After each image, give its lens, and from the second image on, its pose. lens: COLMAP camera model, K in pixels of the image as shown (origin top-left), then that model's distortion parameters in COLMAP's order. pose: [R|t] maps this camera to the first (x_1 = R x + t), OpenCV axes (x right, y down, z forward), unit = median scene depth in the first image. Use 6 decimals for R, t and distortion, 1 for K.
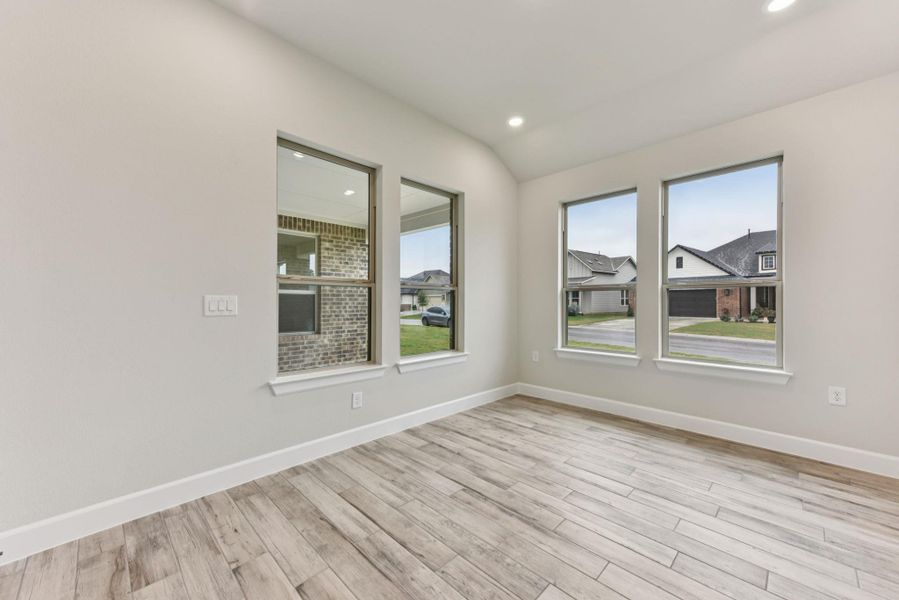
lens RADIAL K [[349.8, 0, 458.0], [0, 349.8, 297.9], [0, 0, 1]] dist [0.029828, -0.000325]
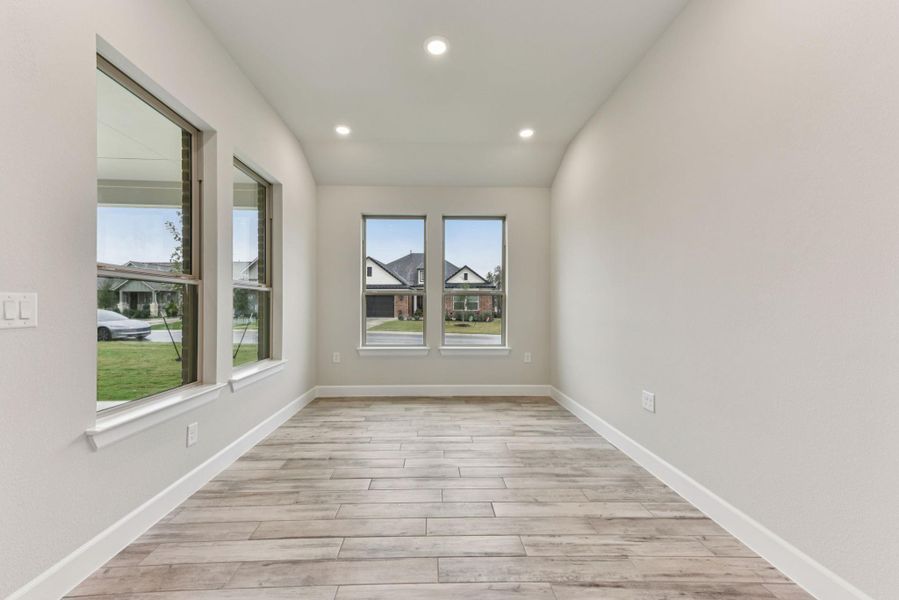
lens RADIAL K [[349.8, 0, 442.4], [0, 349.8, 302.4], [0, 0, 1]] dist [0.029828, -0.000325]
pose [[0.698109, 0.007680, 0.715950, -0.455664], [-0.010573, 0.999944, -0.000417, 0.001650], [-0.715913, -0.007279, 0.698151, 0.080618]]
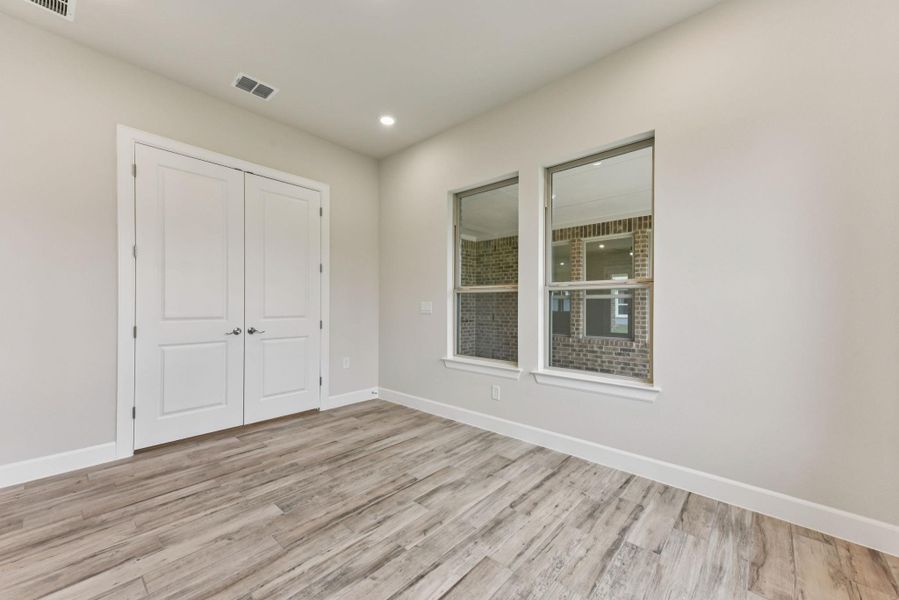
lens RADIAL K [[349.8, 0, 450.9], [0, 349.8, 303.2], [0, 0, 1]] dist [0.029828, -0.000325]
pose [[0.041288, -0.010391, -0.999093, 0.831080], [0.008536, 0.999913, -0.010047, 0.011785], [0.999111, -0.008113, 0.041373, 0.801512]]
